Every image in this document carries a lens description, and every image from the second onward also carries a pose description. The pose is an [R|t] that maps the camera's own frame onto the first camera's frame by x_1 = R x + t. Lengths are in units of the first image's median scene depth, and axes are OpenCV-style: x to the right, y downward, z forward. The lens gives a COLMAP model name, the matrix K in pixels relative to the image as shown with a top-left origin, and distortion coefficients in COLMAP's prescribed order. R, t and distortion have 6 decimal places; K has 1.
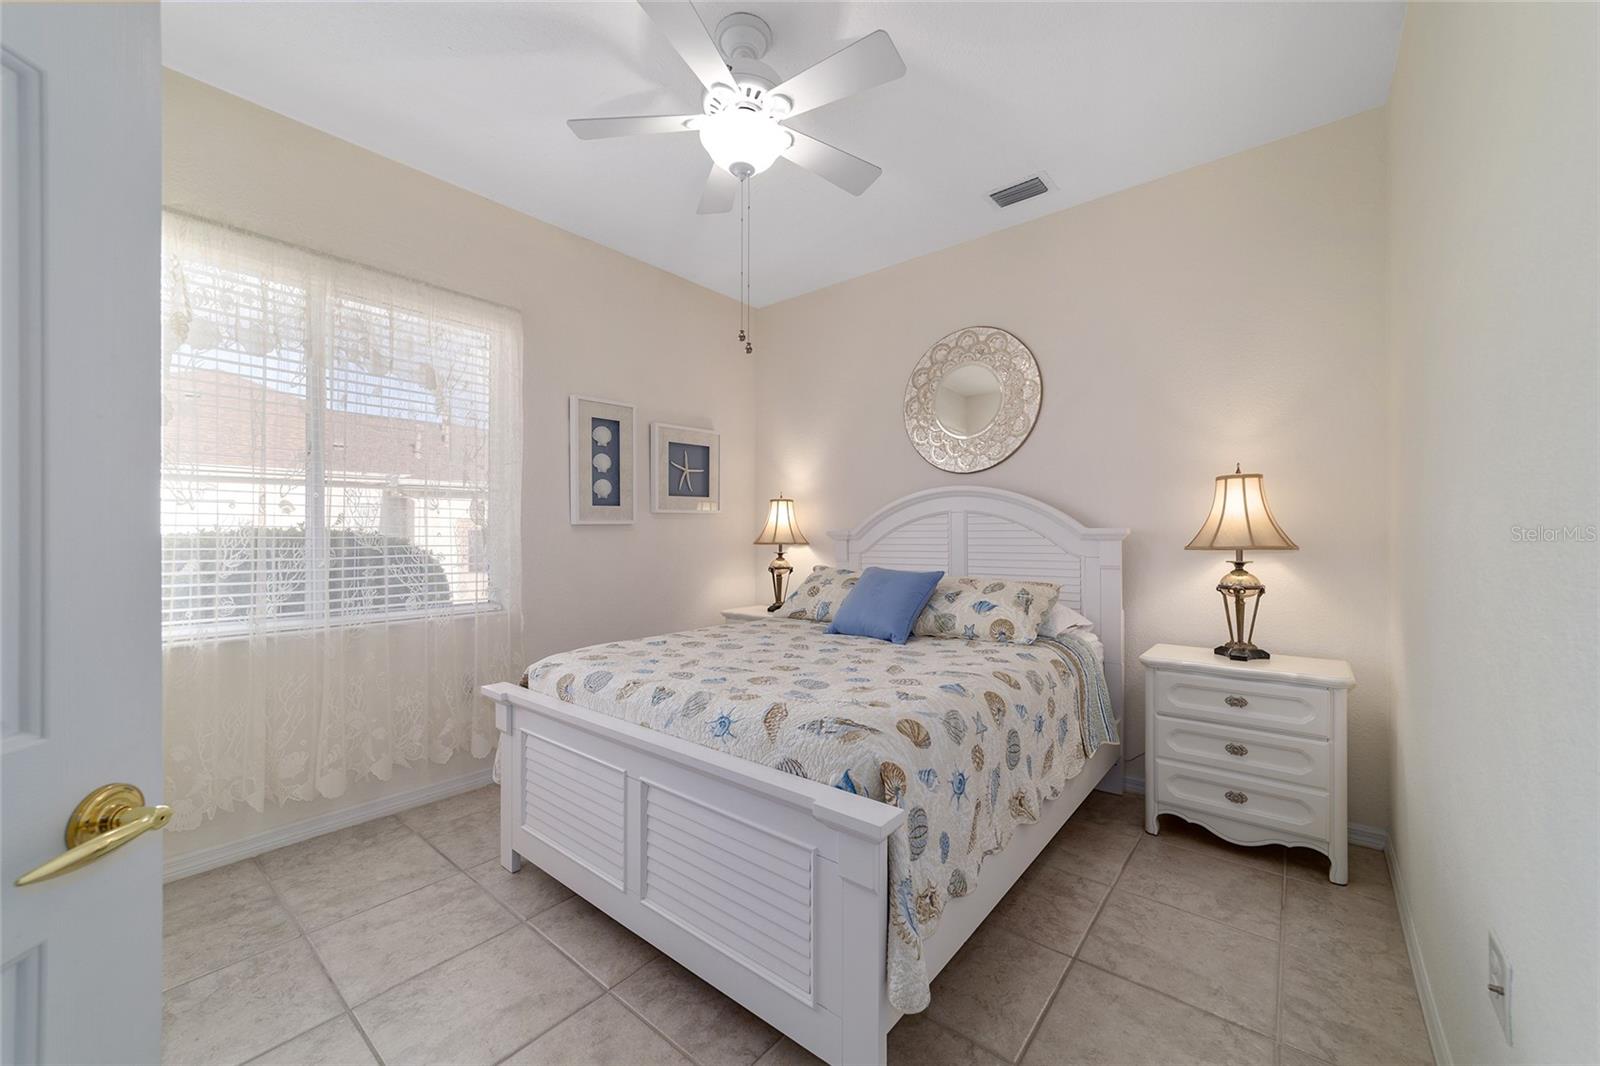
lens RADIAL K [[611.4, 0, 800.8], [0, 611.4, 532.2], [0, 0, 1]] dist [-0.020958, 0.011312]
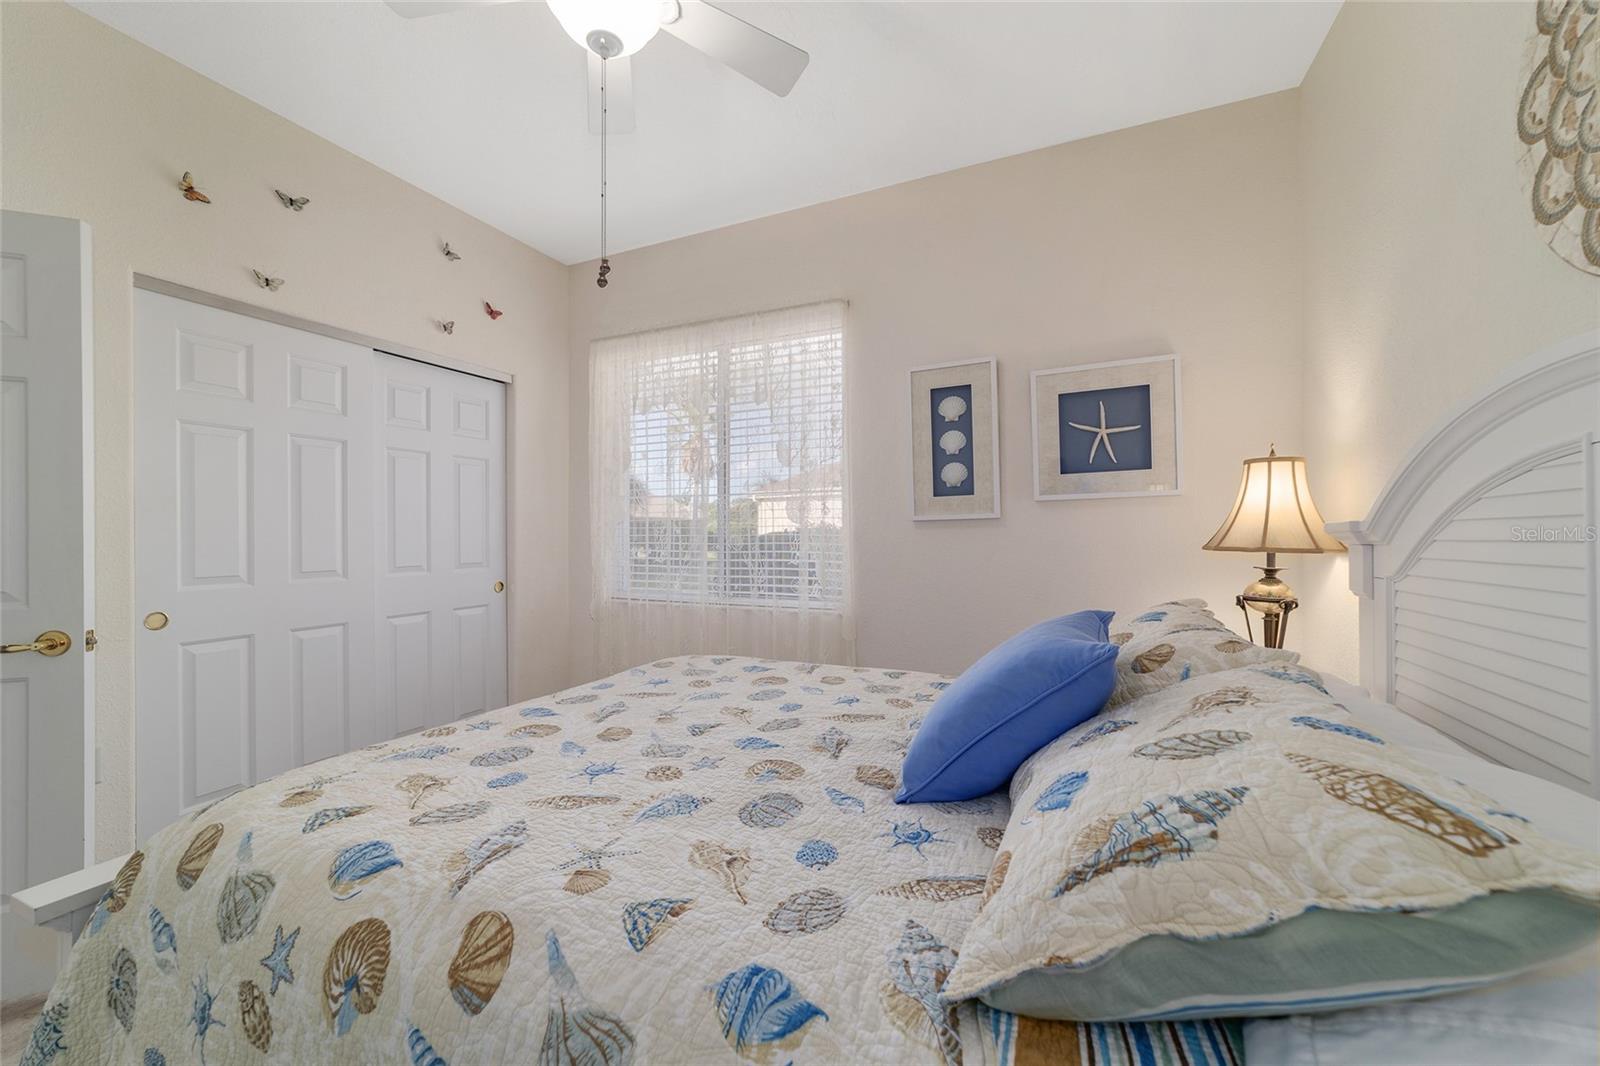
lens RADIAL K [[598.4, 0, 803.9], [0, 598.4, 530.5], [0, 0, 1]] dist [-0.000161, 0.000012]
pose [[0.279538, -0.002831, -0.960131, 0.362228], [0.011266, 0.999936, 0.000332, -0.000900], [0.960069, -0.010910, 0.279552, 0.576283]]
